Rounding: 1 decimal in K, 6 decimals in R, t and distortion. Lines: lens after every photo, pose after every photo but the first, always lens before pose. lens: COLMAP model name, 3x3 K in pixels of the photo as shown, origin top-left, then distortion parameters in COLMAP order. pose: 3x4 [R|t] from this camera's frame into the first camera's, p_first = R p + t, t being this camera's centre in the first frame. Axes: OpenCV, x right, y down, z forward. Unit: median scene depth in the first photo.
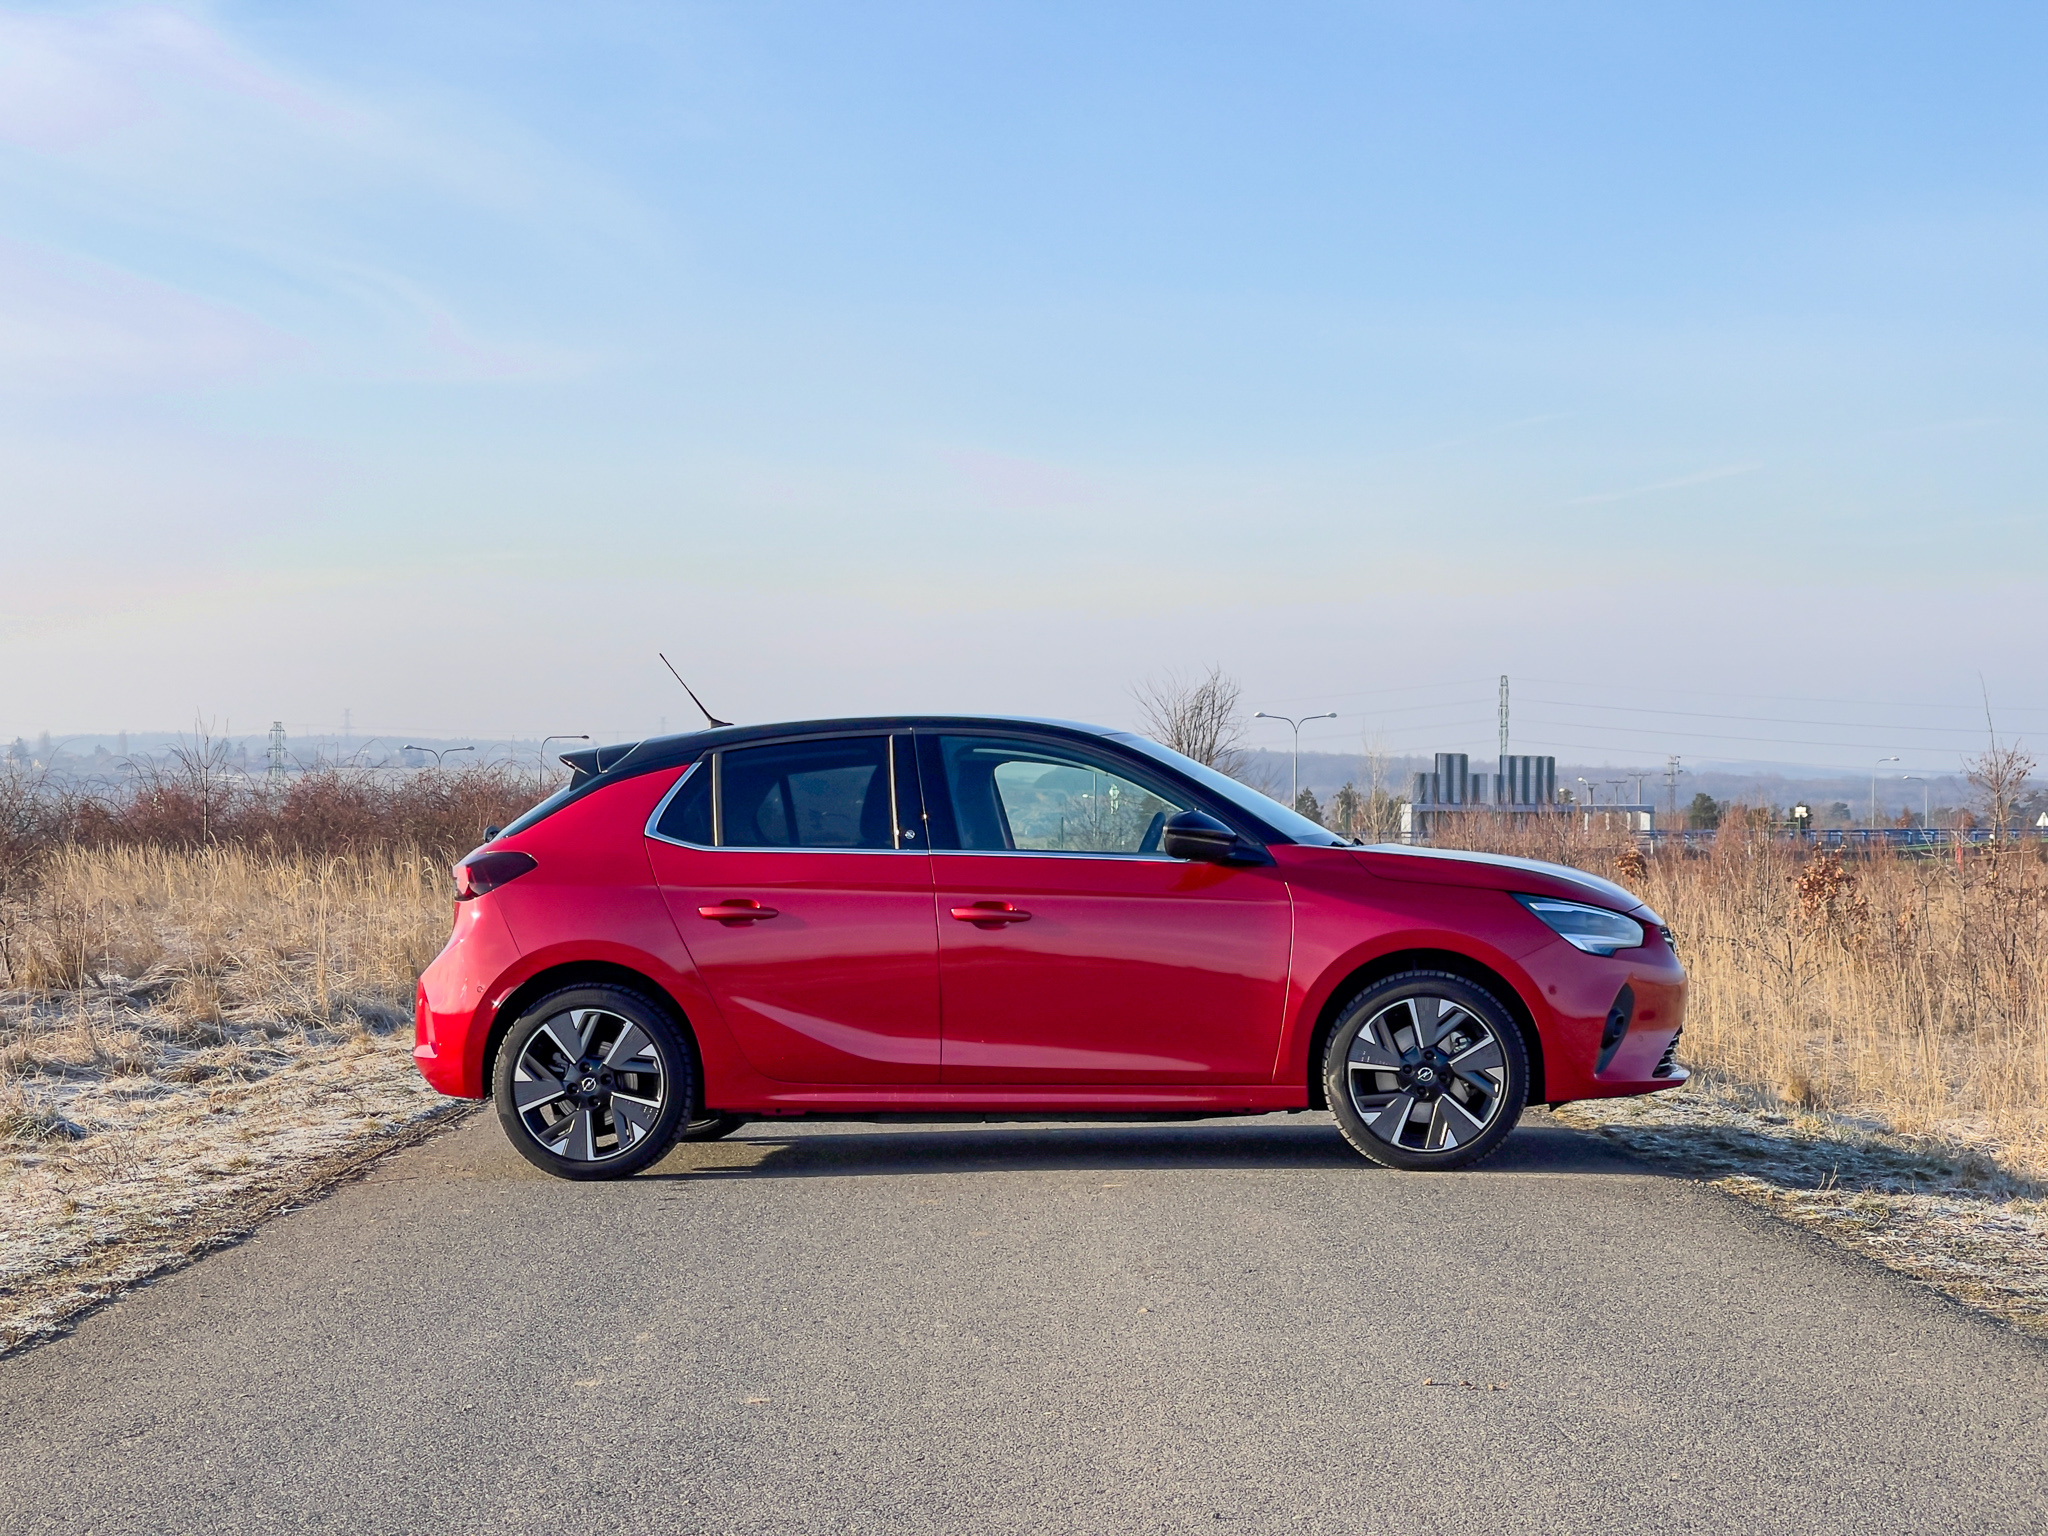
lens RADIAL K [[3837.6, 0, 1011.2], [0, 3837.6, 778.8], [0, 0, 1]] dist [0.196382, 0.000000]
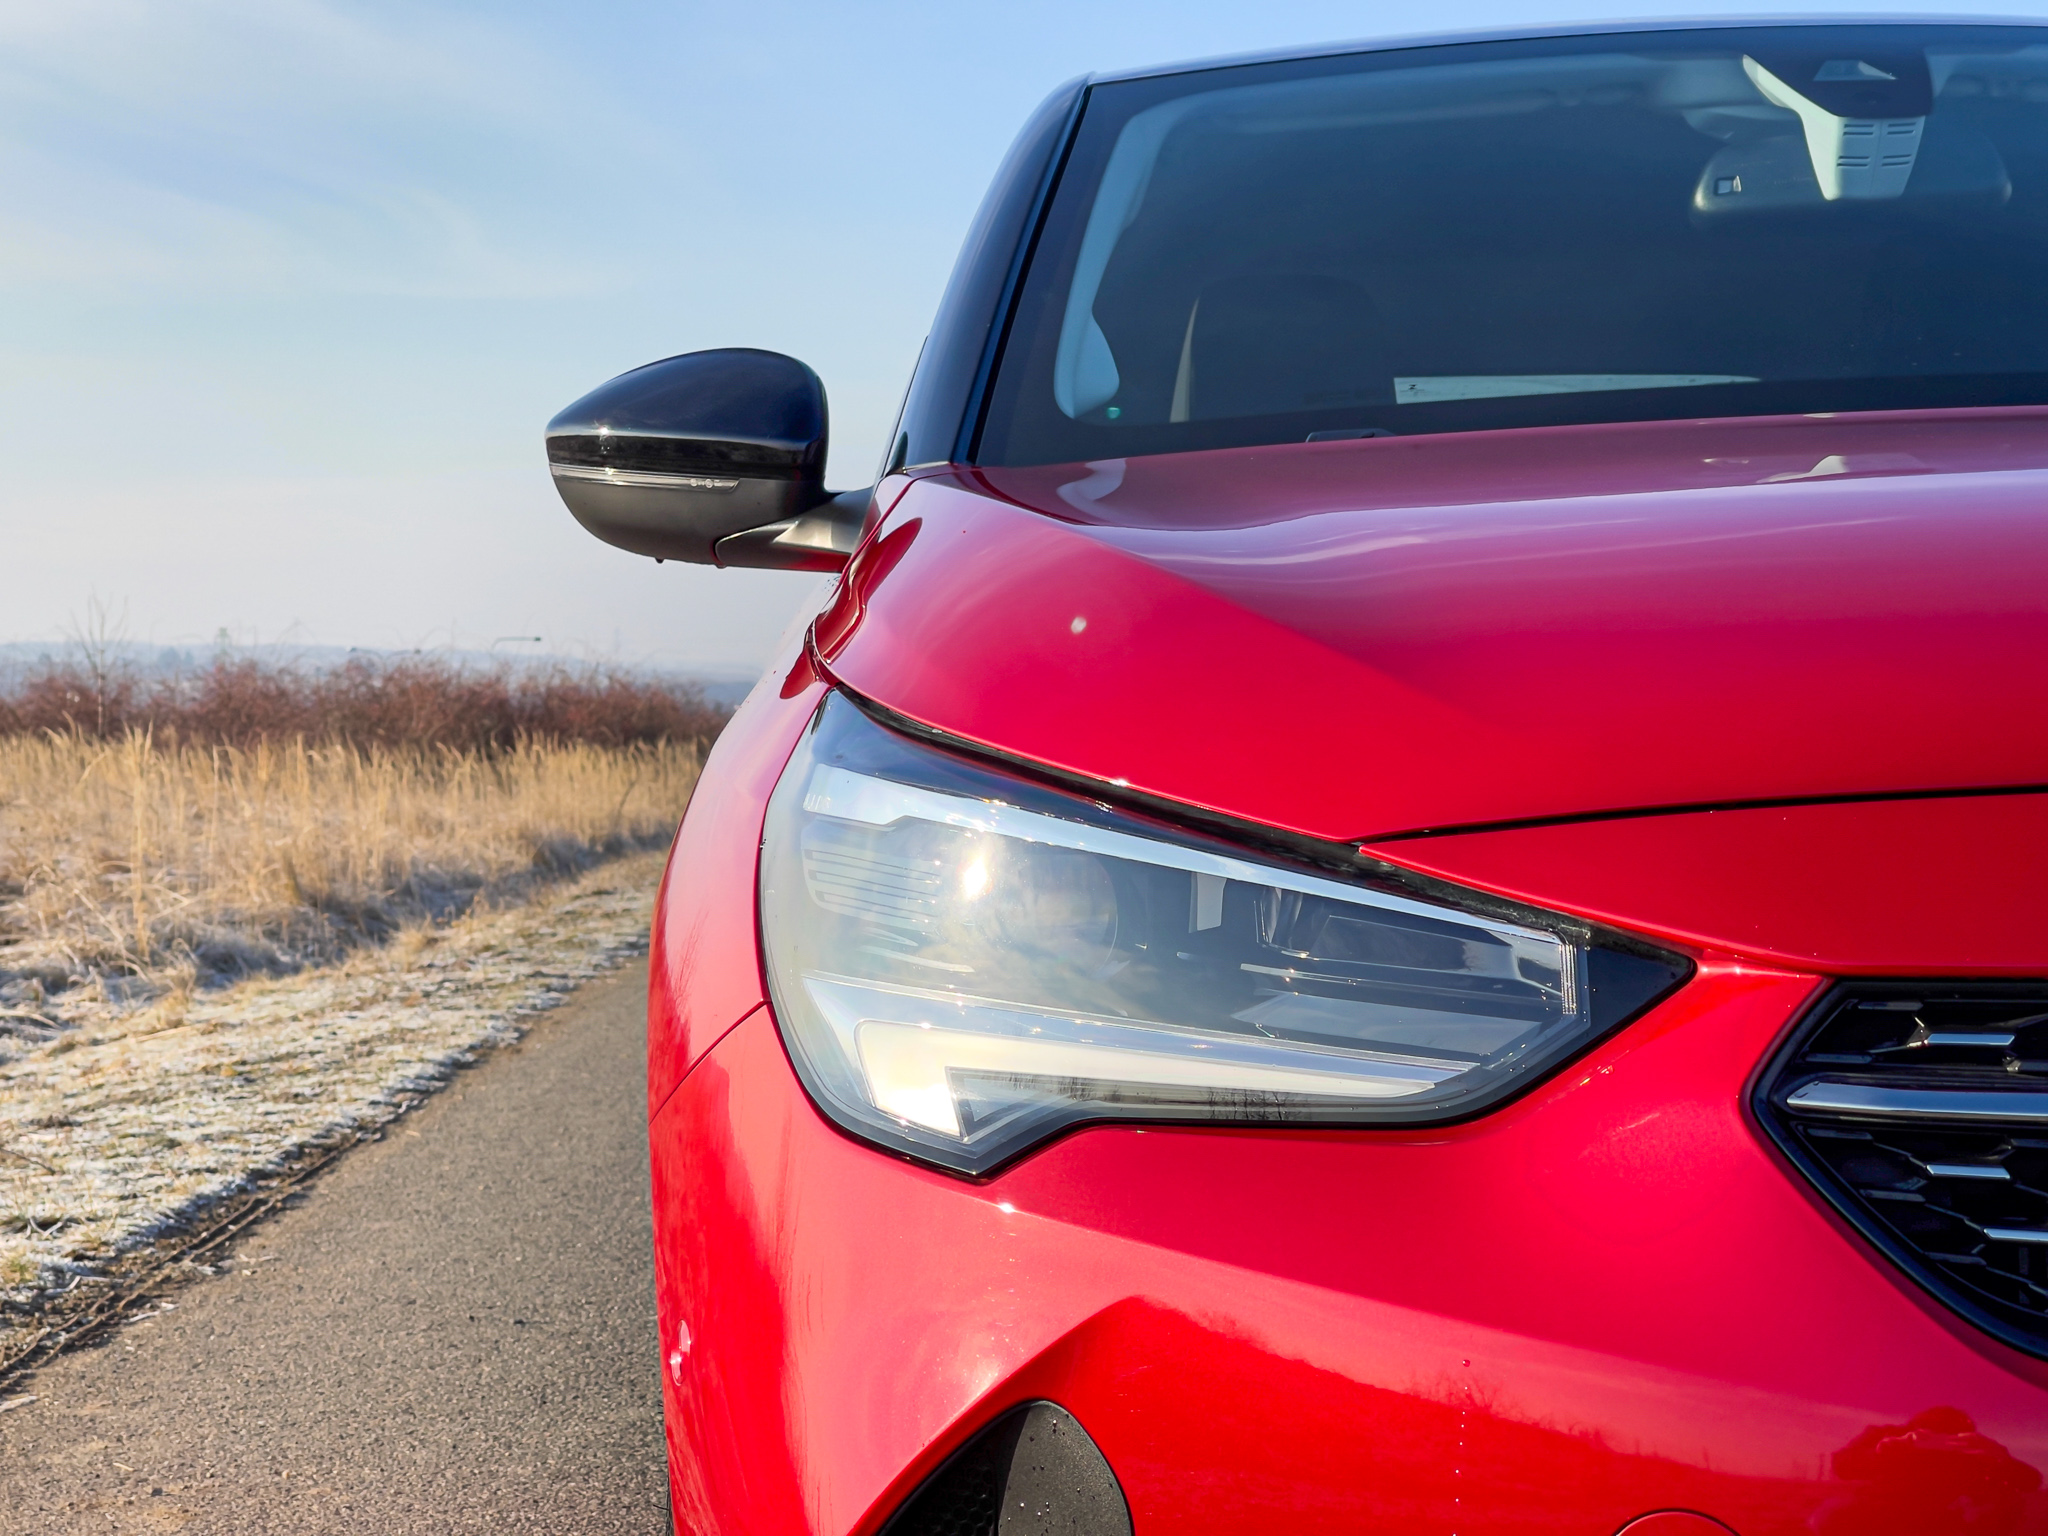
lens RADIAL K [[3837.6, 0, 1033.9], [0, 3837.6, 770.1], [0, 0, 1]] dist [0.196382, 0.000000]
pose [[0.999824, 0.005424, 0.017944, -0.061125], [-0.005780, 0.999787, 0.019833, 0.025662], [-0.017832, -0.019933, 0.999642, 0.570030]]
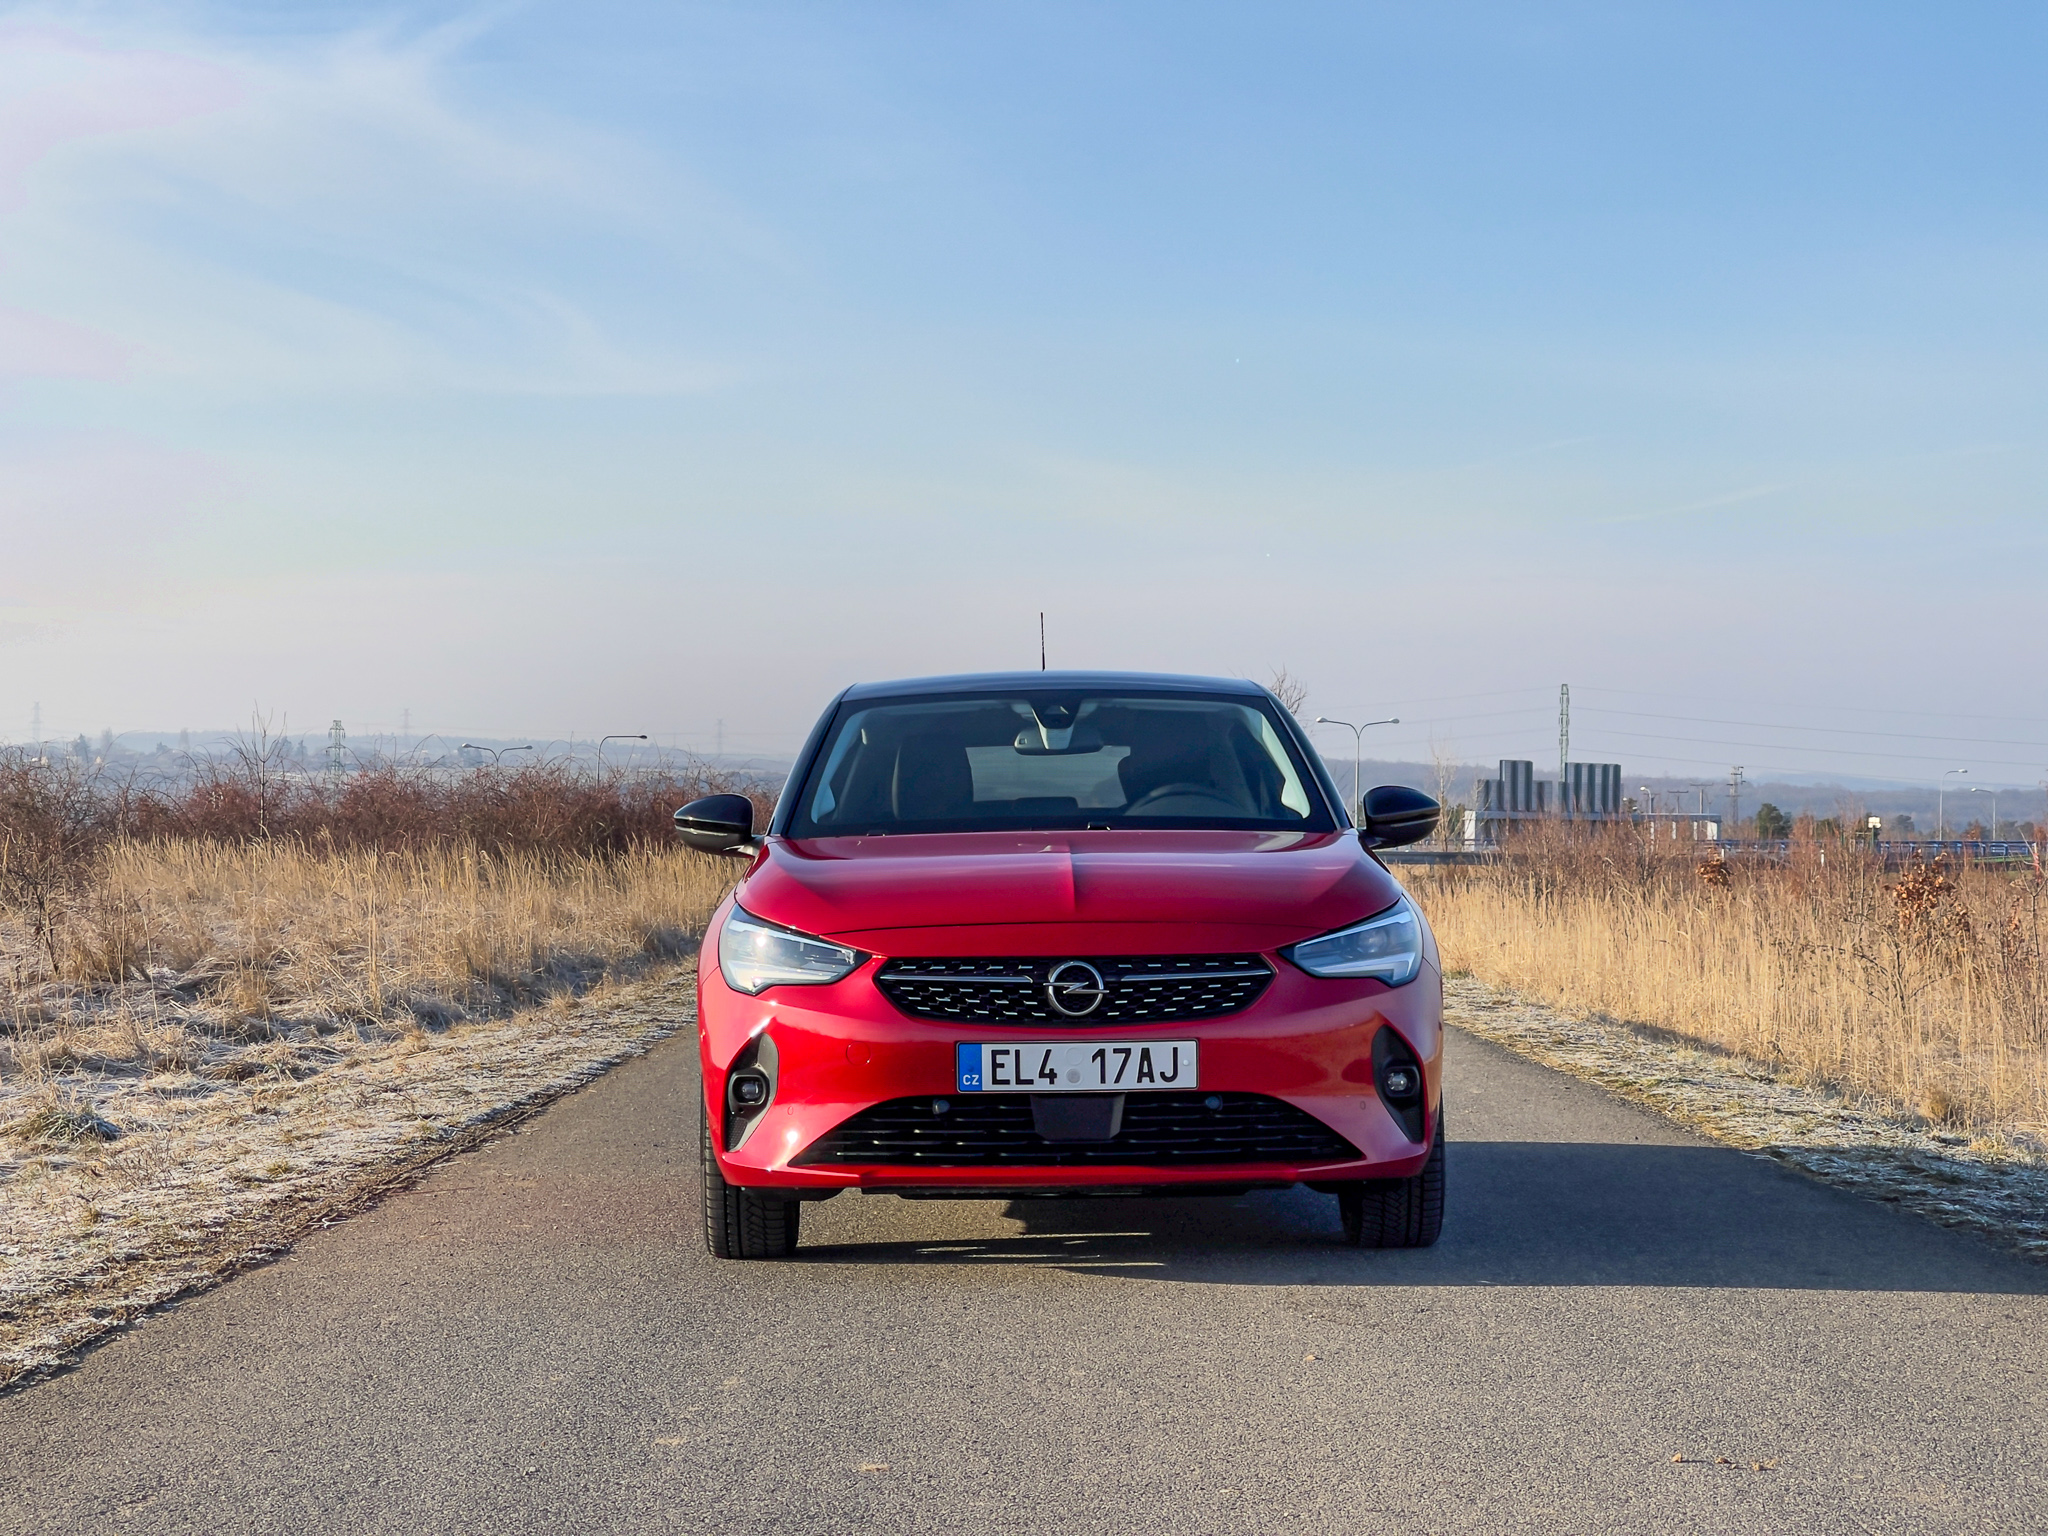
lens RADIAL K [[3837.6, 0, 991.4], [0, 3837.6, 757.0], [0, 0, 1]] dist [0.196382, 0.000000]
pose [[0.999771, 0.008463, -0.019638, -0.012143], [-0.008599, 0.999939, -0.006884, 0.005860], [0.019578, 0.007052, 0.999783, 0.077465]]
